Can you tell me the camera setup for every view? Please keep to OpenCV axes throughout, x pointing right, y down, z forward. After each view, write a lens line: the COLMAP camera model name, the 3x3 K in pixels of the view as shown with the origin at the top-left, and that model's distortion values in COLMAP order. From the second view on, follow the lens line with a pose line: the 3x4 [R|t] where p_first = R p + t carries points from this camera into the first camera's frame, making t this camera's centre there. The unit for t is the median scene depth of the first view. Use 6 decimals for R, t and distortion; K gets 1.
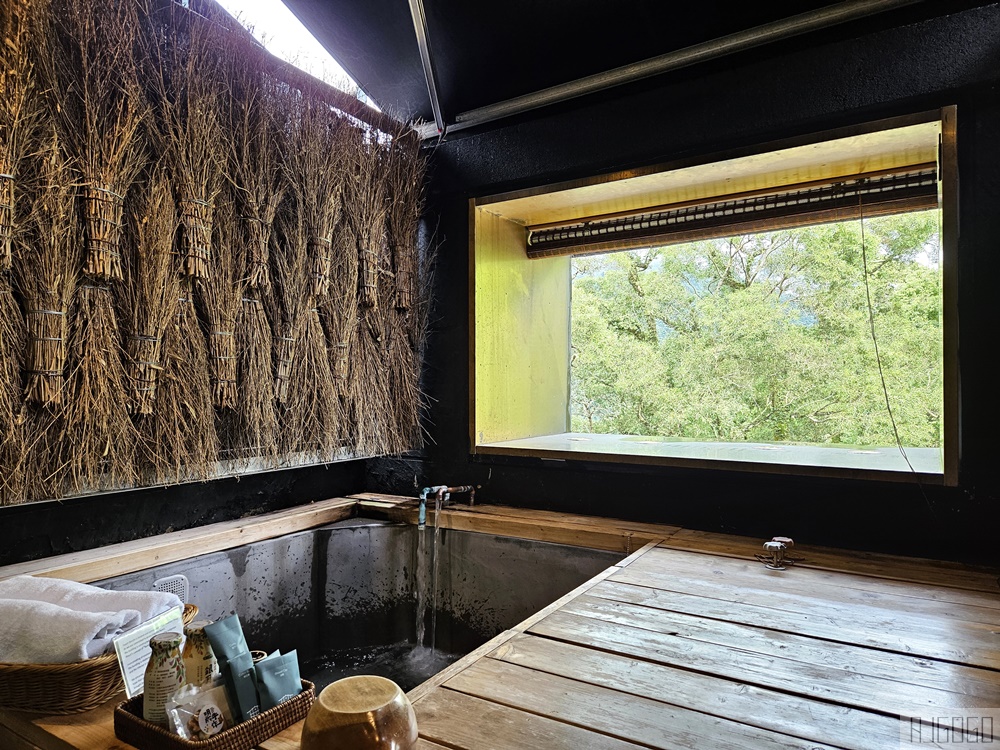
lens RADIAL K [[664.1, 0, 496.2], [0, 664.1, 377.1], [0, 0, 1]] dist [0.064951, -0.047501]
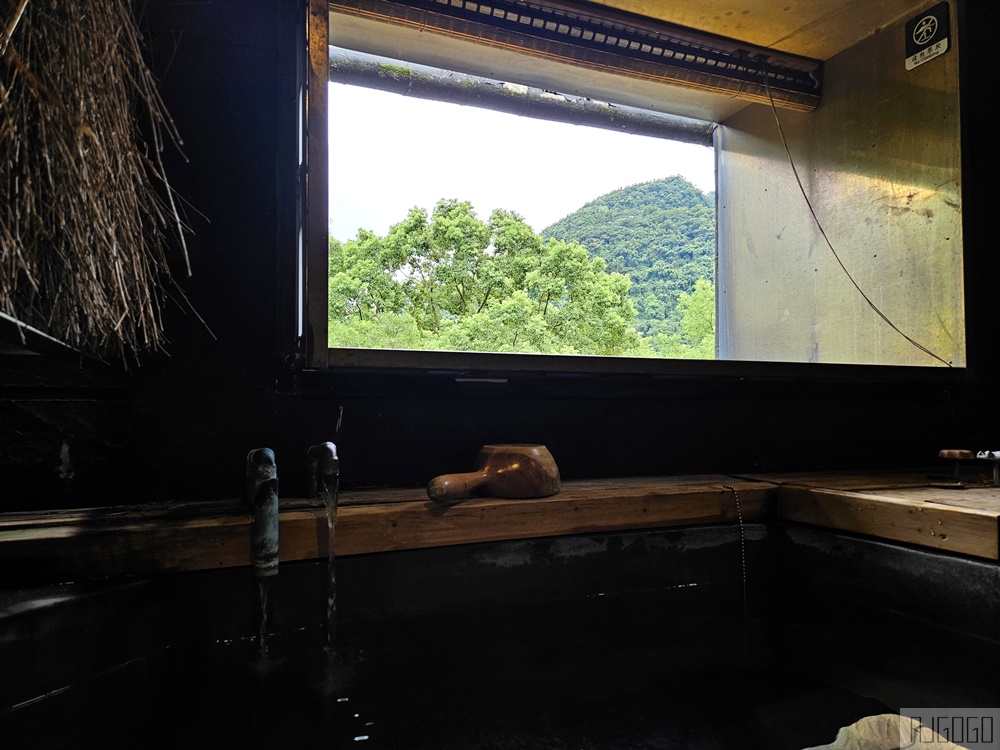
lens RADIAL K [[664.1, 0, 498.2], [0, 664.1, 375.3], [0, 0, 1]] dist [0.064951, -0.047501]
pose [[0.579717, 0.037093, 0.813973, -0.348524], [-0.013283, 0.999261, -0.036077, 0.152509], [-0.814709, 0.010102, 0.579781, 0.772268]]
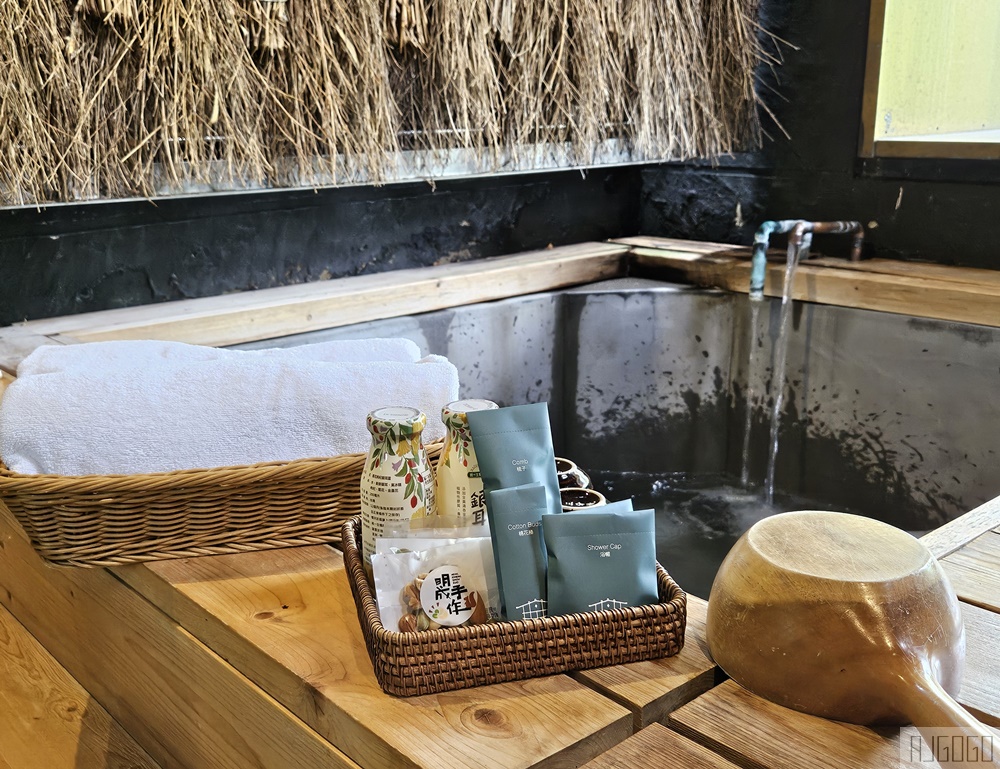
lens RADIAL K [[1094.6, 0, 480.8], [0, 1094.6, 392.4], [0, 0, 1]] dist [0.048061, 0.000000]
pose [[0.955404, 0.066762, -0.287655, -0.070394], [0.015523, 0.961408, 0.274689, 0.061906], [0.294893, -0.266904, 0.917497, 0.130764]]
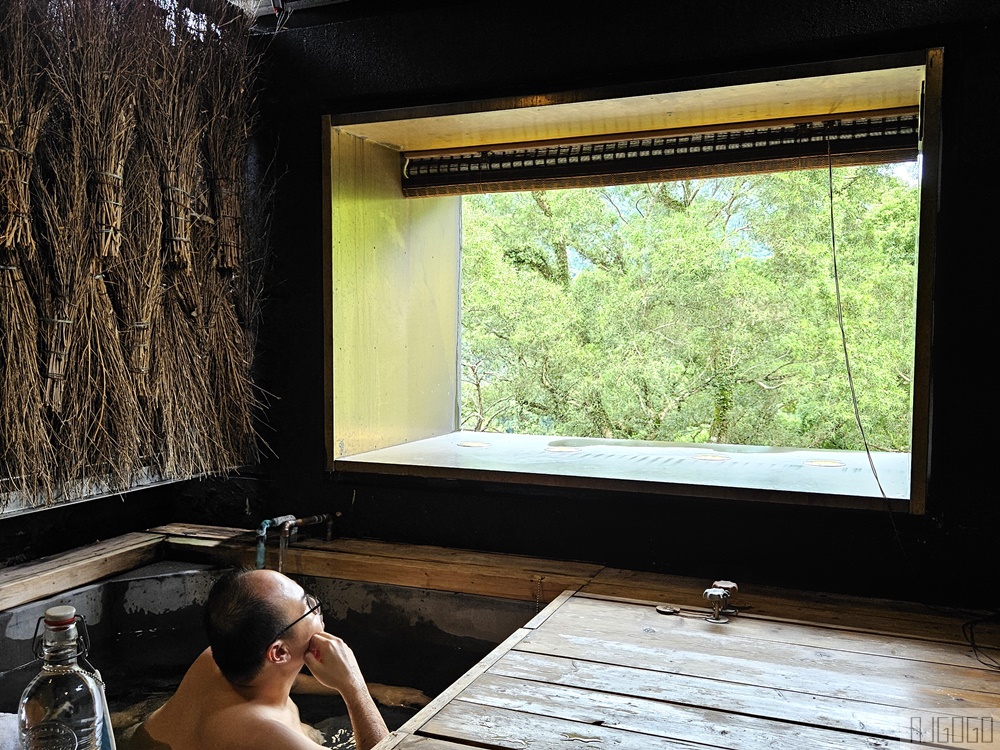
lens RADIAL K [[932.6, 0, 495.2], [0, 932.6, 386.9], [0, 0, 1]] dist [0.046746, 0.000000]
pose [[0.986980, -0.004032, 0.160791, -0.023465], [-0.007809, 0.997306, 0.072943, -0.060812], [-0.160652, -0.073248, 0.984289, -0.040162]]
